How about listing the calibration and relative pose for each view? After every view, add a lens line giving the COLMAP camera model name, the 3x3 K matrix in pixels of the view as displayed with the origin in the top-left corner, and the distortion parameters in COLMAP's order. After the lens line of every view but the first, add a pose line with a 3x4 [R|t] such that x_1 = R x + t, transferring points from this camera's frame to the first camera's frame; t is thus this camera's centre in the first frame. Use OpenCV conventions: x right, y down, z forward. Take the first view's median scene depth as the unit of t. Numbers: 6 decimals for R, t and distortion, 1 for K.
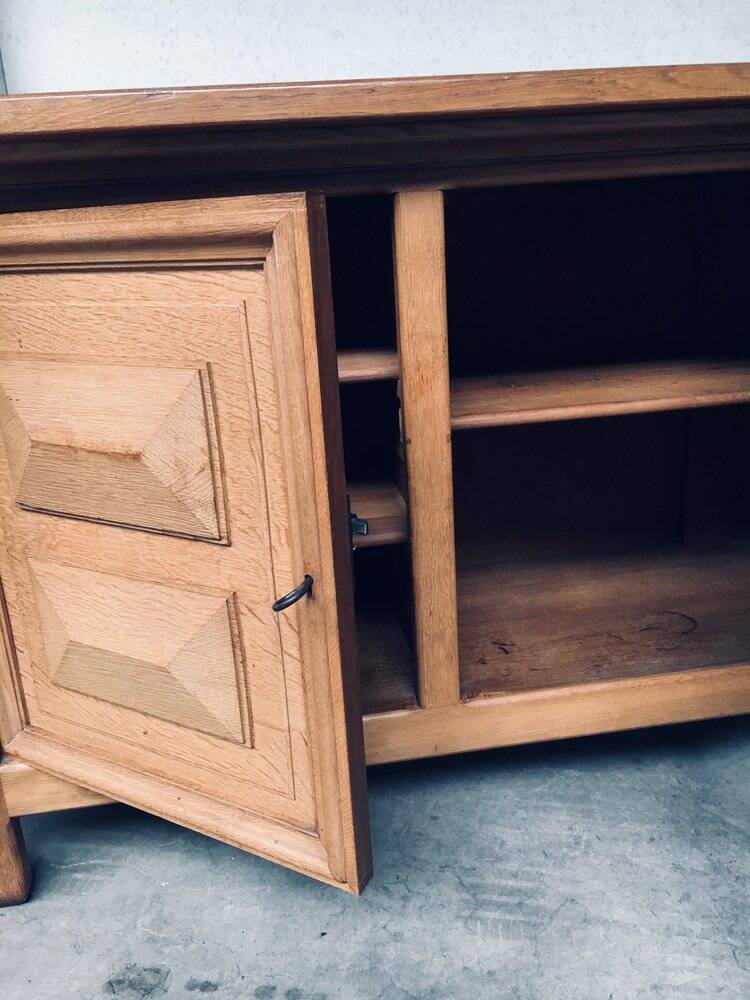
lens RADIAL K [[853.0, 0, 375.0], [0, 853.0, 500.0], [0, 0, 1]] dist [0.078462, -0.114985]
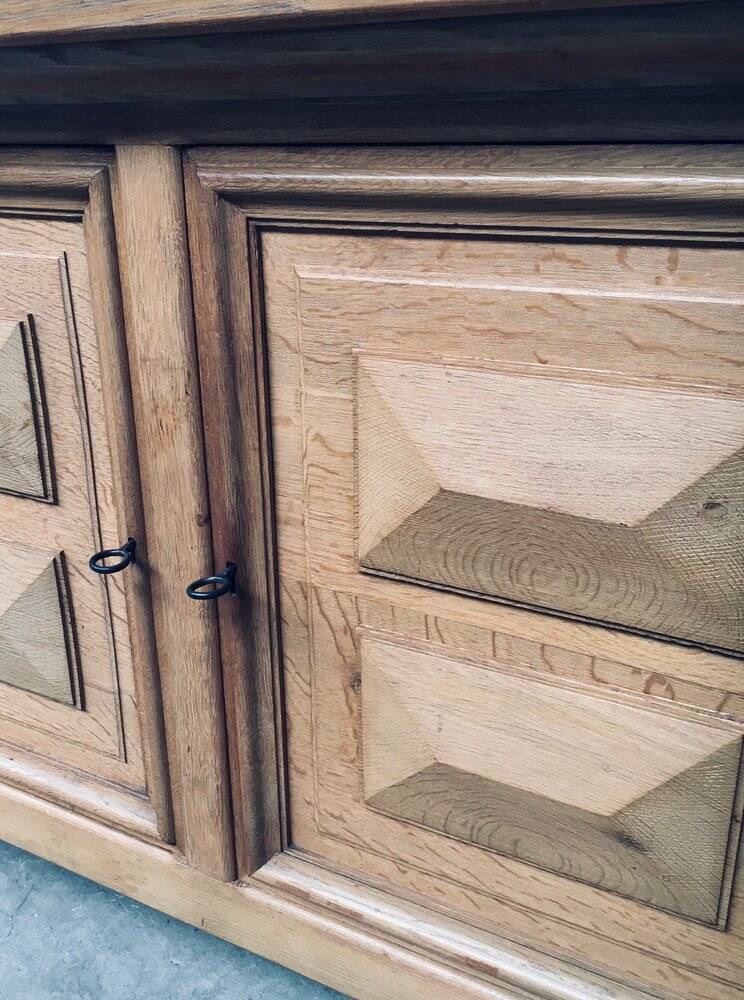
lens RADIAL K [[1032.6, 0, 293.2], [0, 1032.6, 516.5], [0, 0, 1]] dist [0.052121, -0.020075]
pose [[0.772950, 0.276369, -0.571112, 0.547763], [-0.207075, 0.960740, 0.184658, -0.217776], [0.599724, -0.024469, 0.799833, 0.372421]]
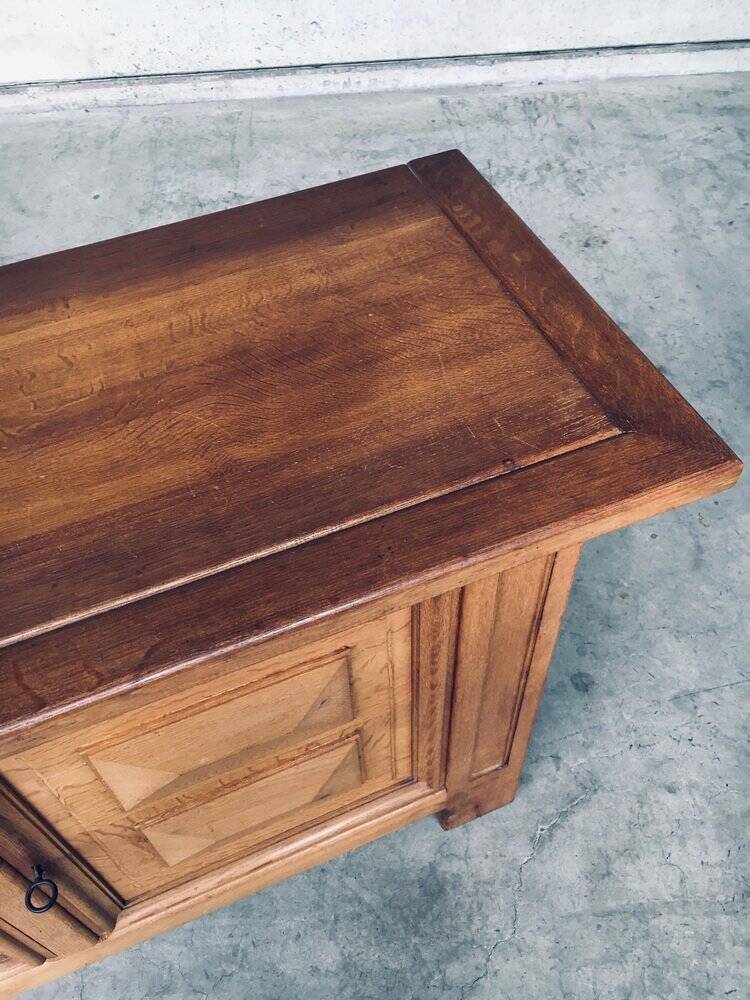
lens RADIAL K [[856.0, 0, 375.0], [0, 856.0, 500.0], [0, 0, 1]] dist [0.077352, -0.120792]
pose [[0.969945, -0.170539, 0.173562, 0.341358], [0.050344, 0.838508, 0.542559, -0.785205], [-0.238061, -0.517514, 0.821892, 0.339679]]
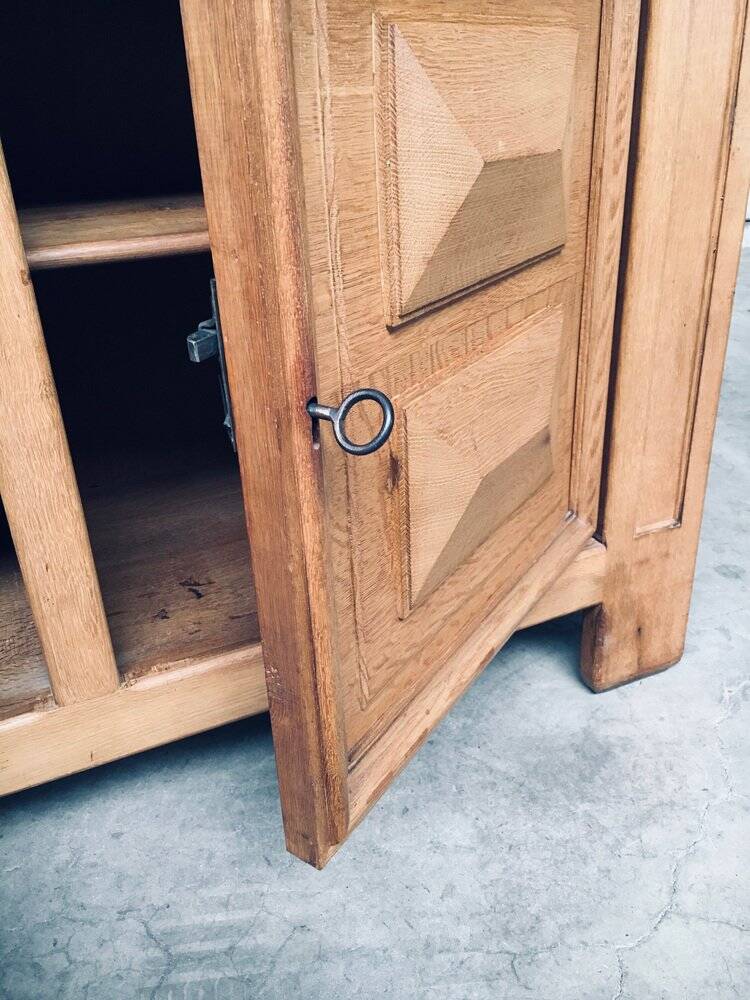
lens RADIAL K [[856.0, 0, 375.0], [0, 856.0, 500.0], [0, 0, 1]] dist [0.077352, -0.120792]
pose [[0.962040, -0.104903, 0.251942, 0.139411], [0.072689, 0.988318, 0.133953, 0.015491], [-0.263051, -0.110555, 0.958427, 0.322032]]
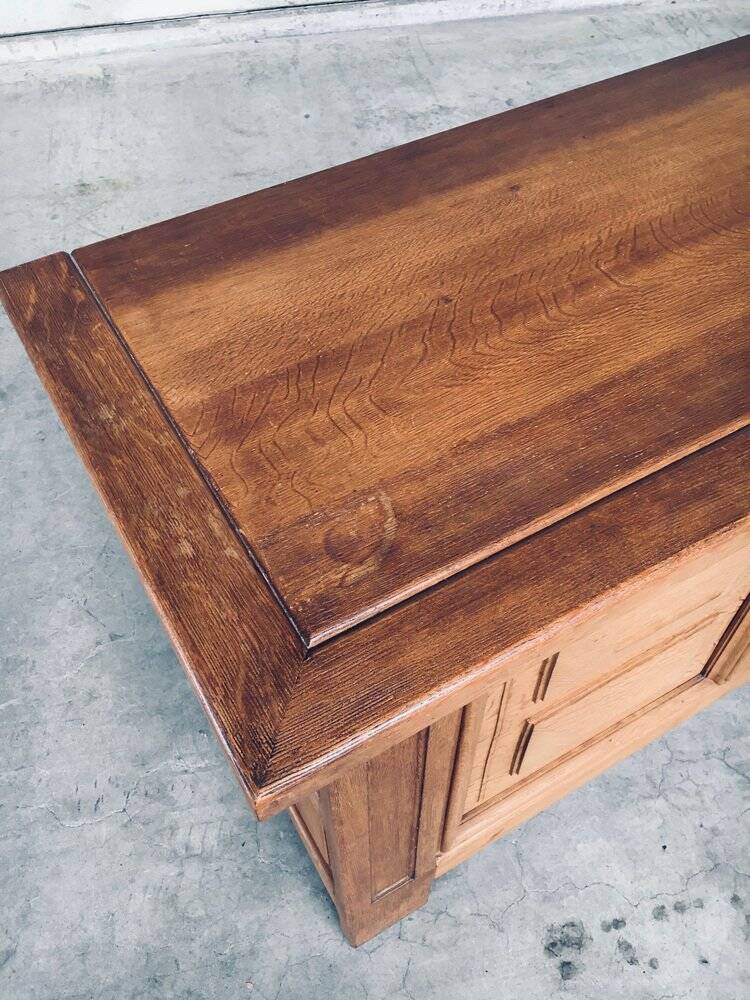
lens RADIAL K [[856.0, 0, 375.0], [0, 856.0, 500.0], [0, 0, 1]] dist [0.077352, -0.120792]
pose [[0.925588, -0.259726, 0.275372, -0.662539], [0.069347, 0.831506, 0.551171, -0.660404], [-0.372126, -0.491061, 0.787643, 0.373018]]
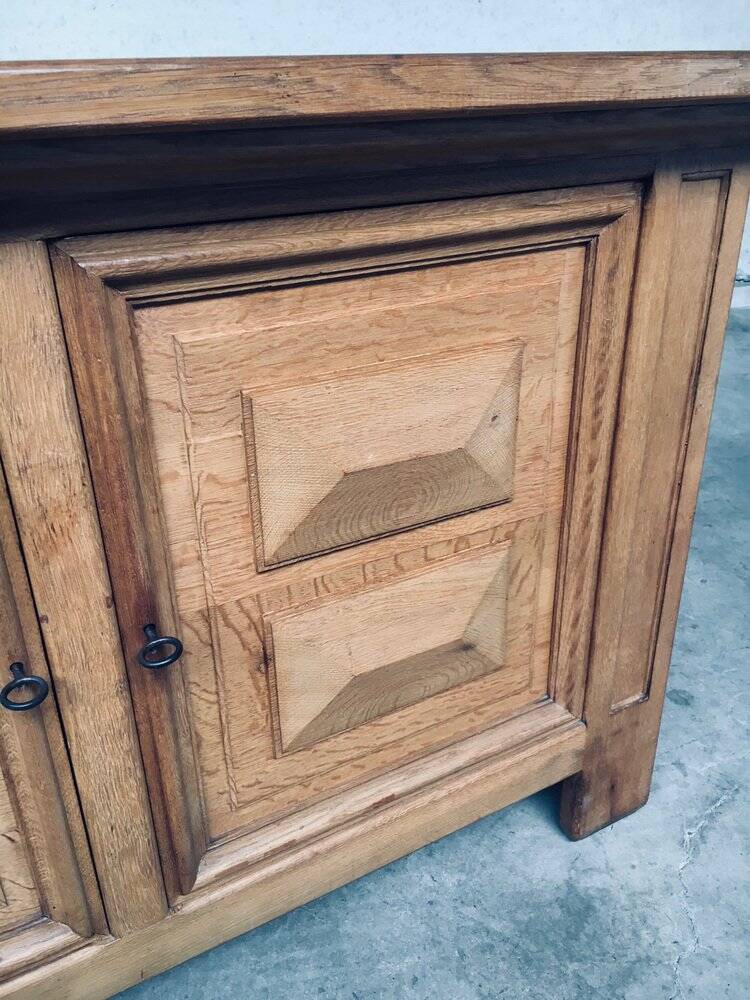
lens RADIAL K [[856.0, 0, 375.0], [0, 856.0, 500.0], [0, 0, 1]] dist [0.077352, -0.120792]
pose [[0.934501, -0.119926, 0.335150, 0.059239], [0.075647, 0.986939, 0.142228, -0.210687], [-0.347829, -0.107559, 0.931368, 0.290511]]
